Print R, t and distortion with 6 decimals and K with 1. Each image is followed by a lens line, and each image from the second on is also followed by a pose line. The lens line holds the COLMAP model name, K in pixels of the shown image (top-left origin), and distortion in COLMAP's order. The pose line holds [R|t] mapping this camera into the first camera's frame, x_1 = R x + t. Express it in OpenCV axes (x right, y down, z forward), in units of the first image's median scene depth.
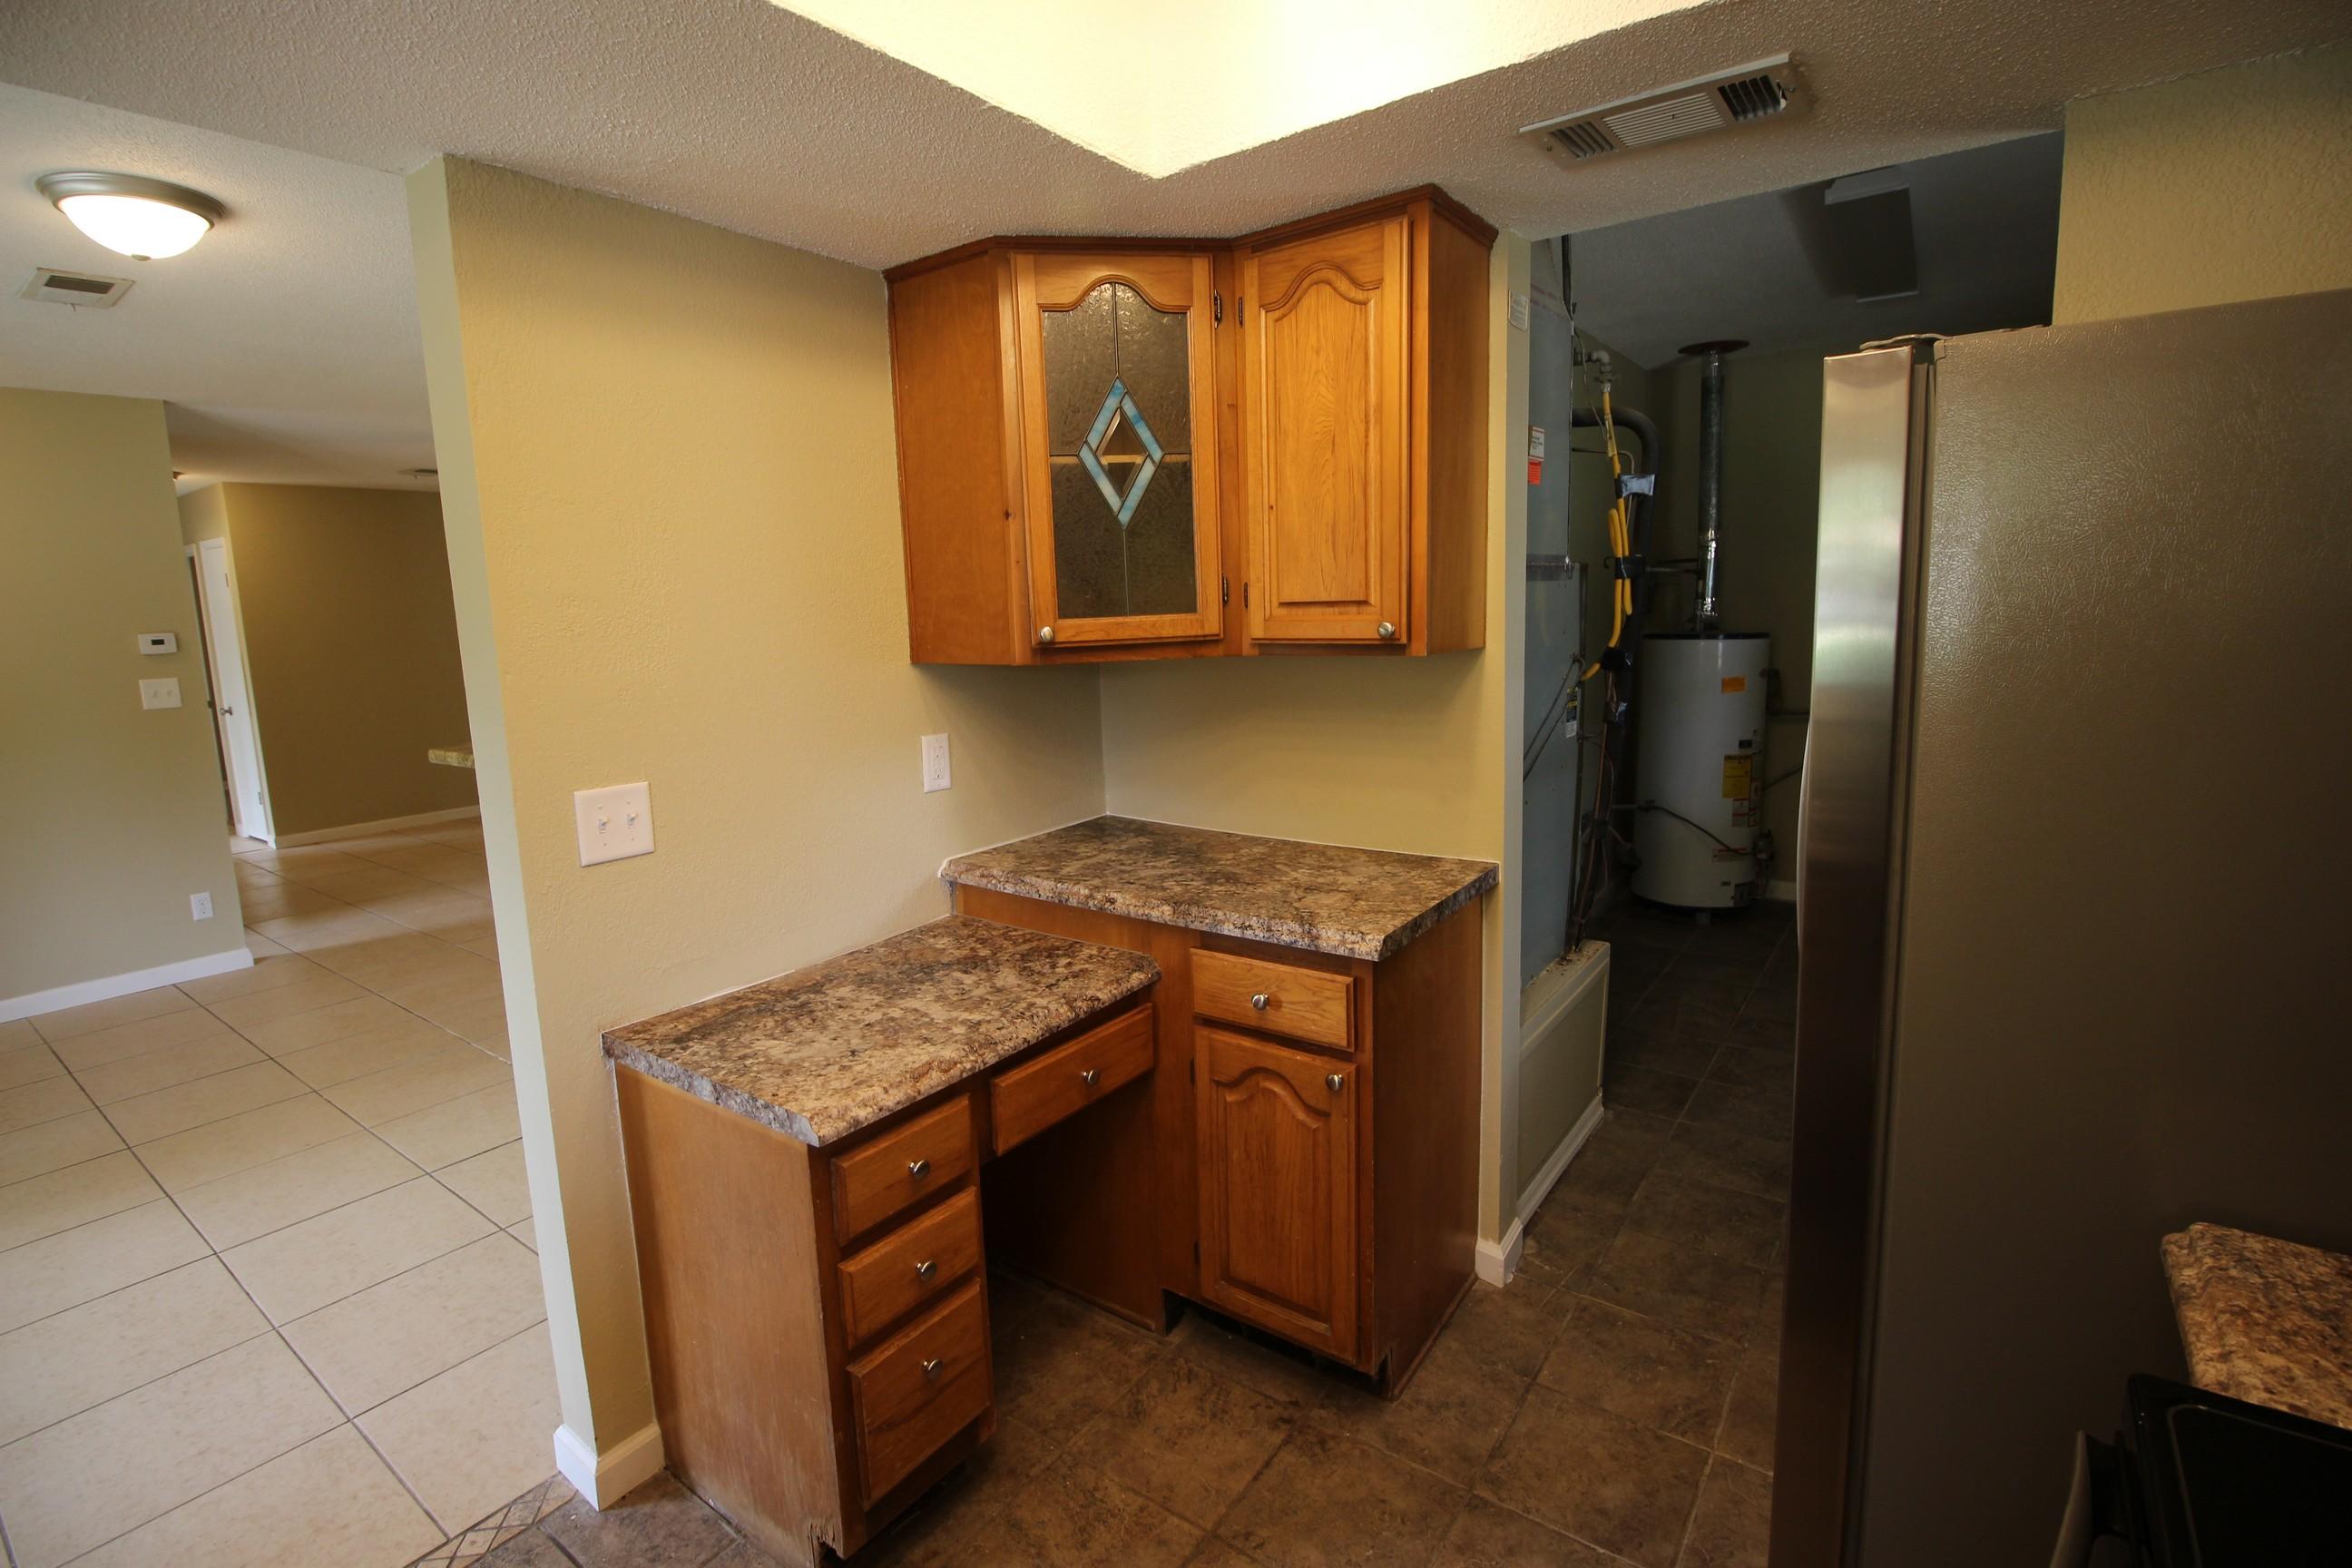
lens RADIAL K [[1090.5, 0, 1166.4], [0, 1090.5, 759.8], [0, 0, 1]] dist [0.003919, -0.013798]
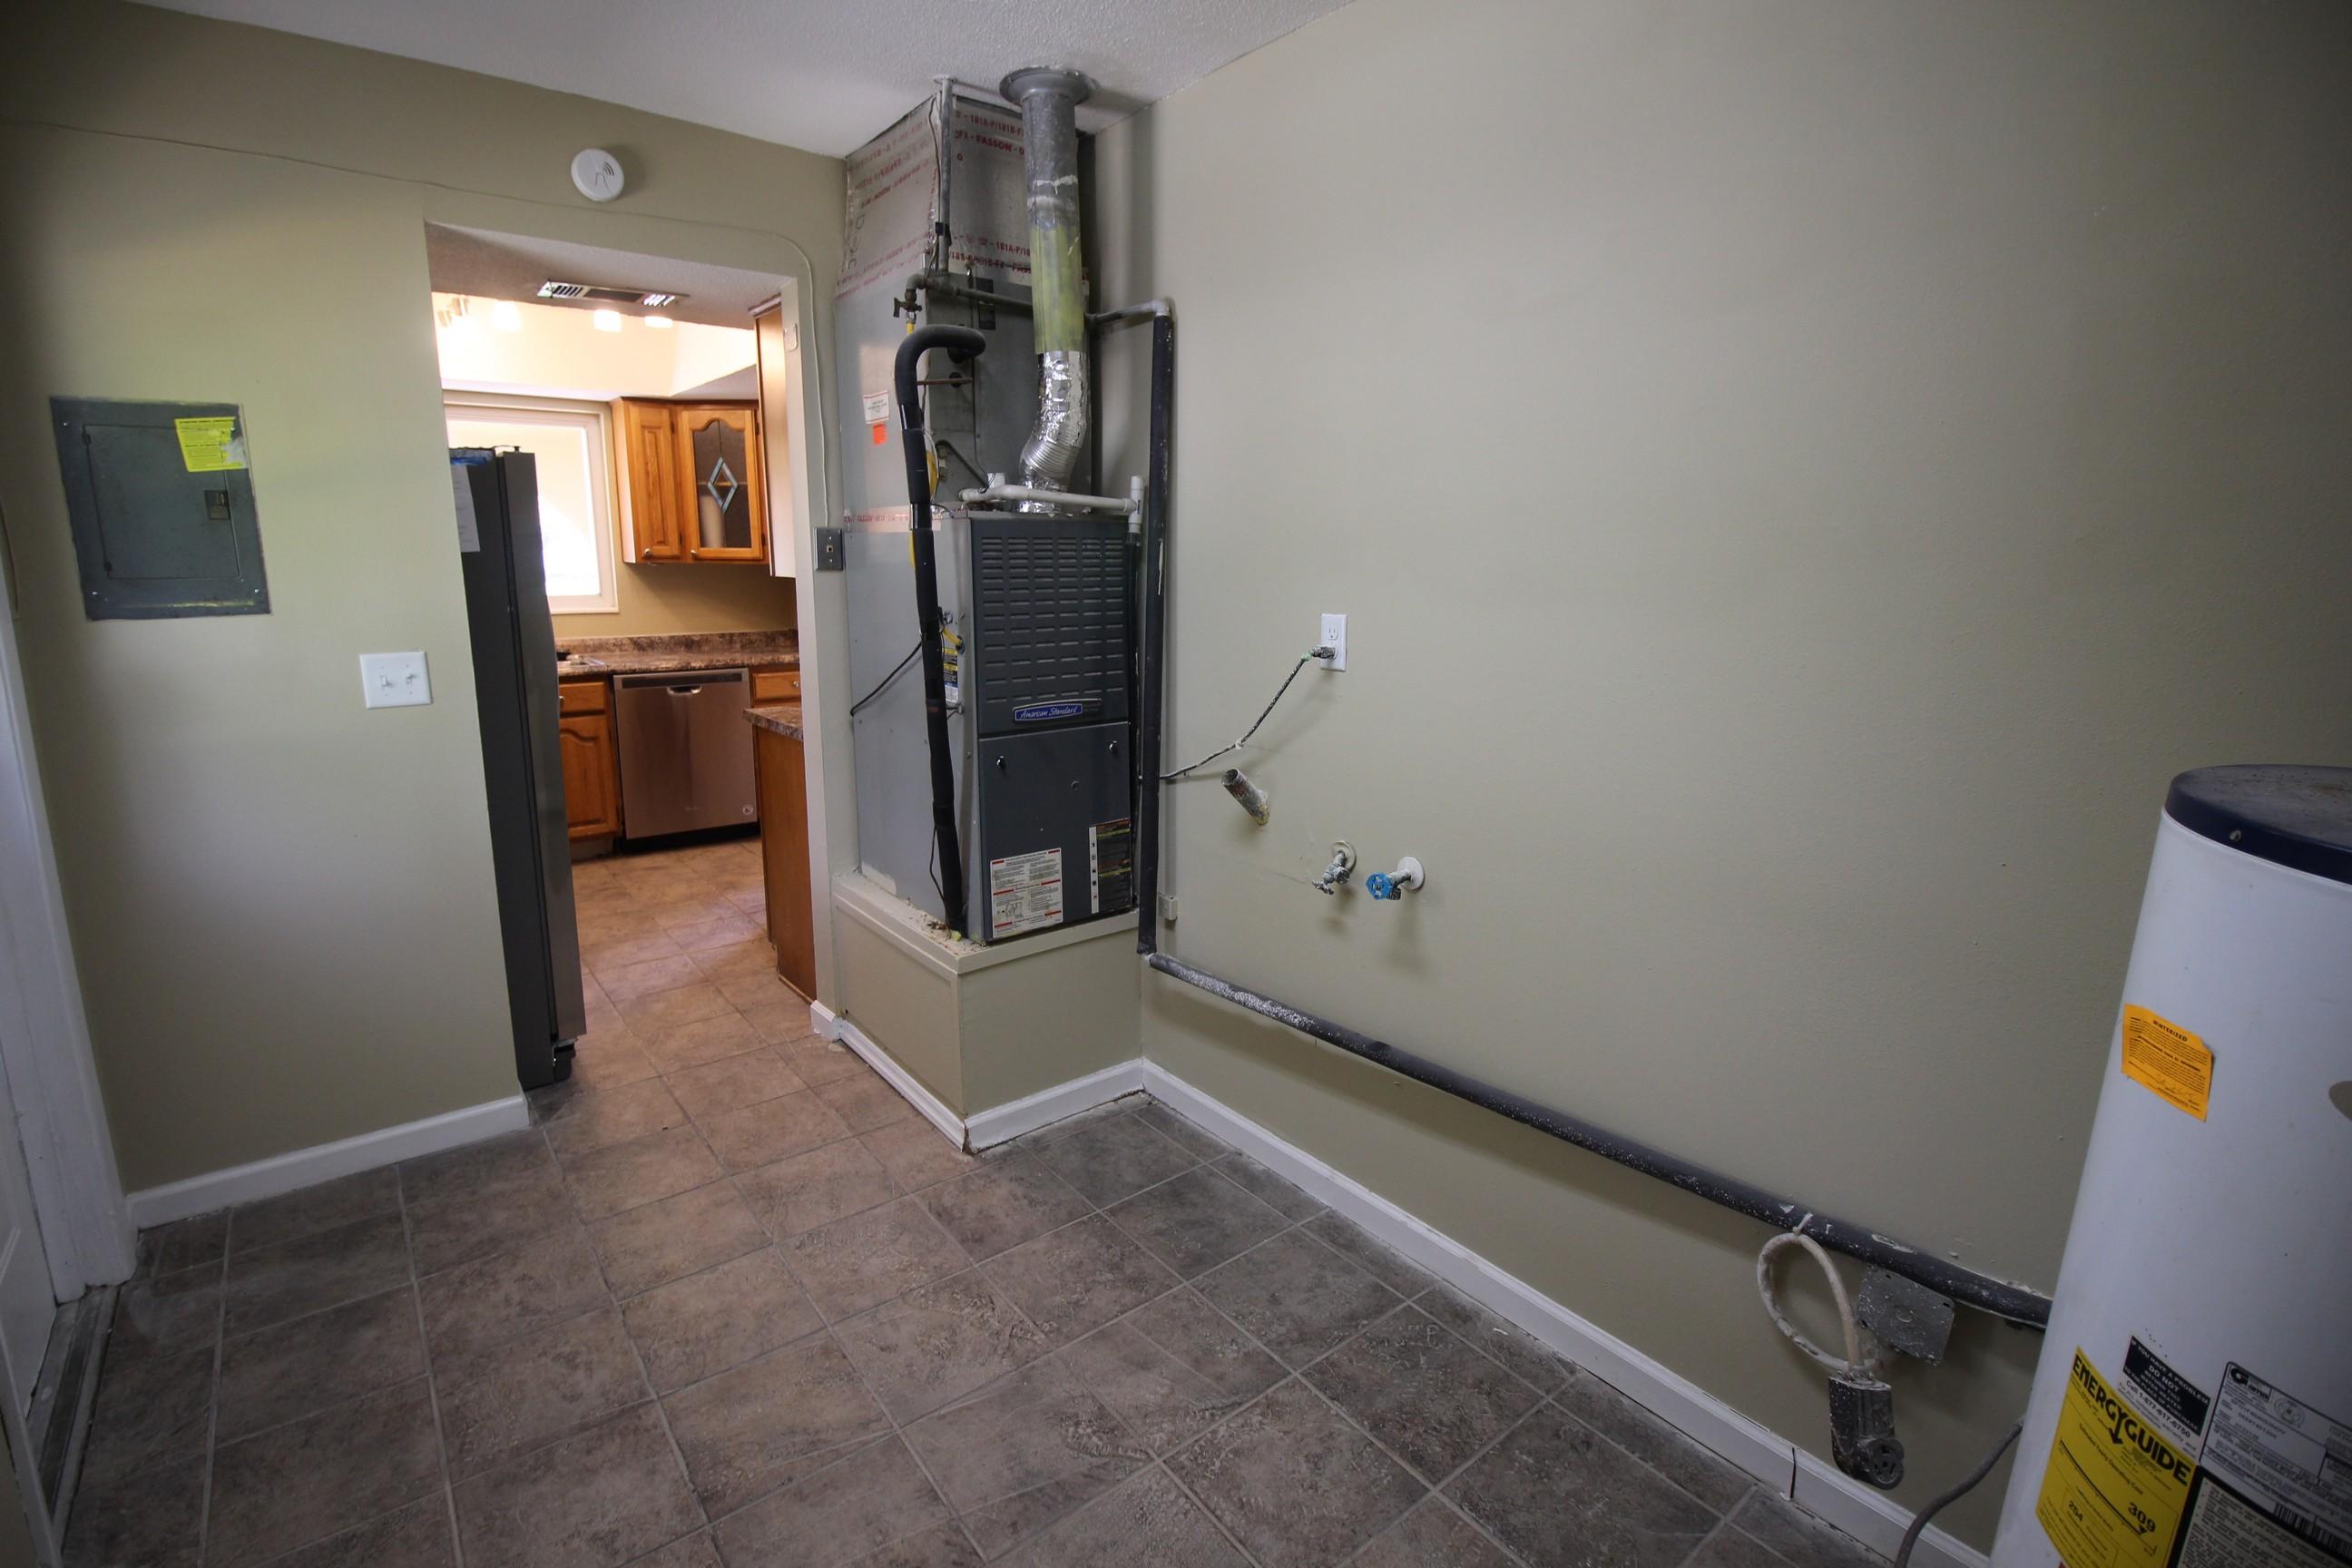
lens RADIAL K [[1090.5, 0, 1166.4], [0, 1090.5, 759.8], [0, 0, 1]] dist [0.003919, -0.013798]
pose [[-0.262453, 0.216872, -0.940258, 1.727837], [-0.135395, 0.956500, 0.258410, -0.346712], [0.955399, 0.195127, -0.221673, 1.995705]]
